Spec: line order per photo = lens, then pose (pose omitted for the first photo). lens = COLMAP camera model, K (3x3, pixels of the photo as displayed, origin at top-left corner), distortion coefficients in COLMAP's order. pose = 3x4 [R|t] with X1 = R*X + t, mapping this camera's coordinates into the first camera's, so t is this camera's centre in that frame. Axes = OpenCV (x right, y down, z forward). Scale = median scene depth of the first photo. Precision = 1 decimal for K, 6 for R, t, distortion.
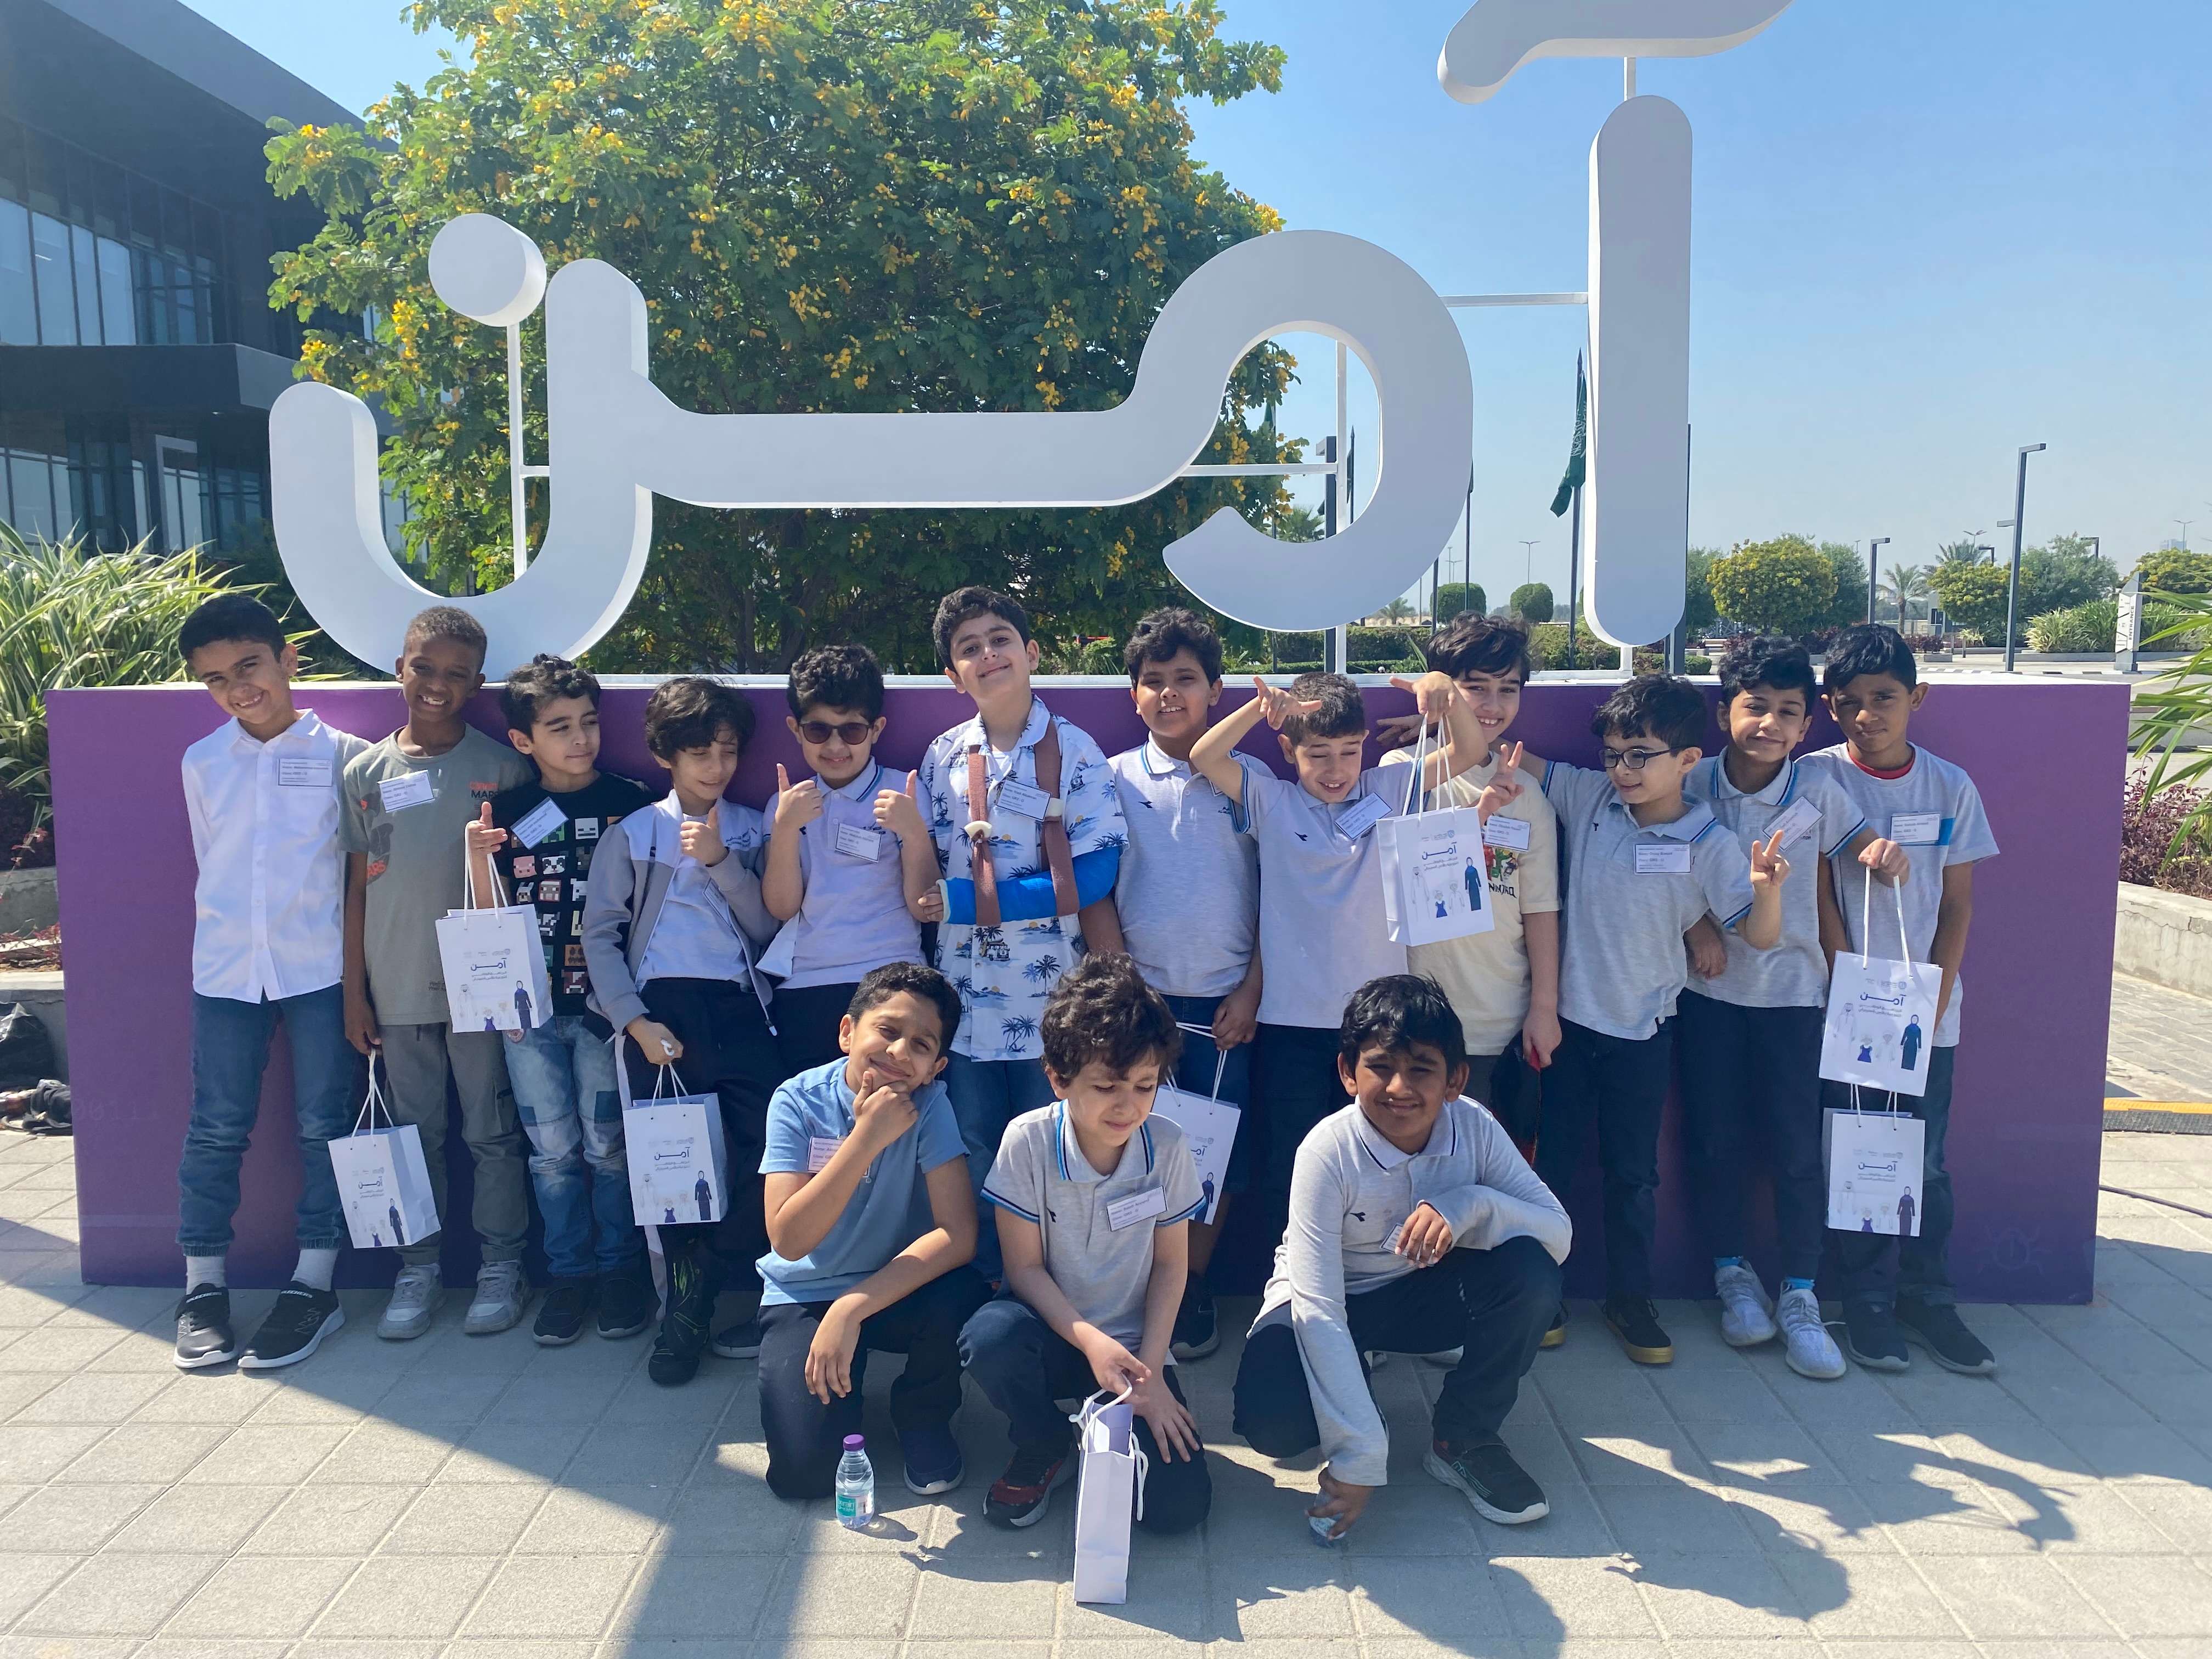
lens RADIAL K [[1636.6, 0, 1106.0], [0, 1636.6, 829.5], [0, 0, 1]] dist [0.005460, -0.000497]
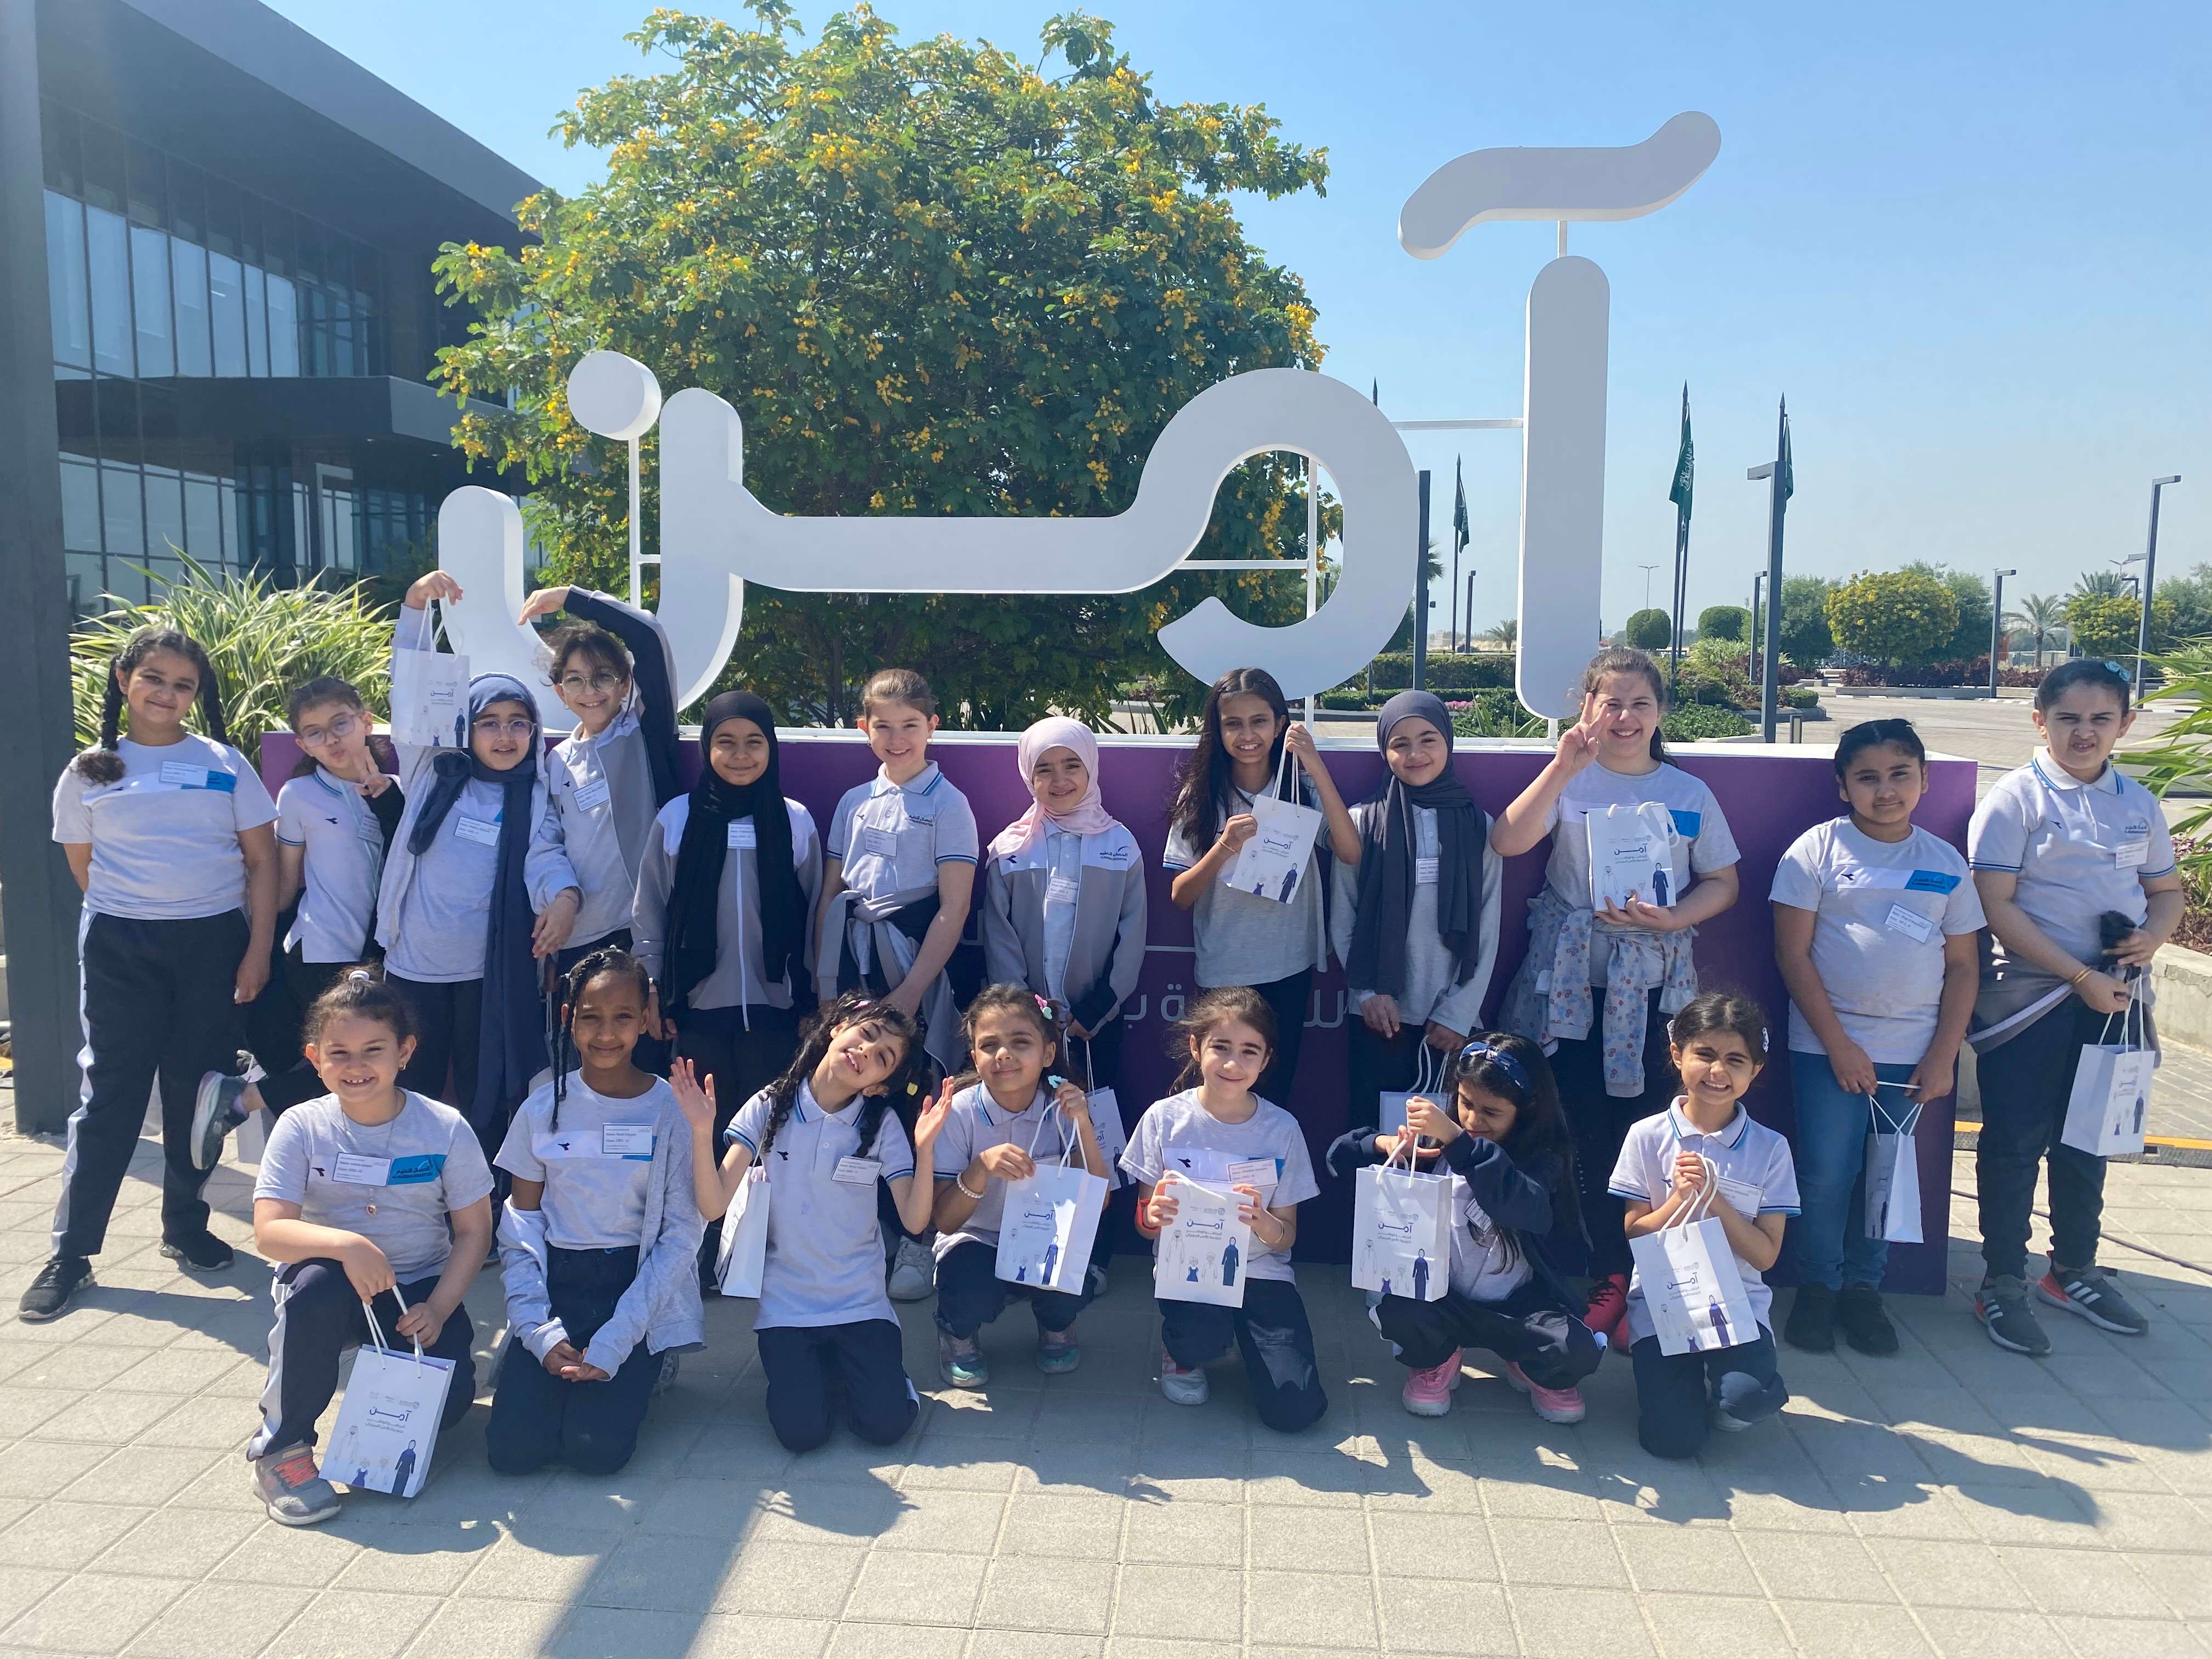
lens RADIAL K [[1682.9, 0, 1106.0], [0, 1682.9, 829.5], [0, 0, 1]] dist [0.005578, 0.006813]
pose [[0.996915, 0.022107, -0.075309, 0.052490], [-0.022784, 0.999707, -0.008144, -0.008714], [0.075107, 0.009835, 0.997127, -0.130479]]
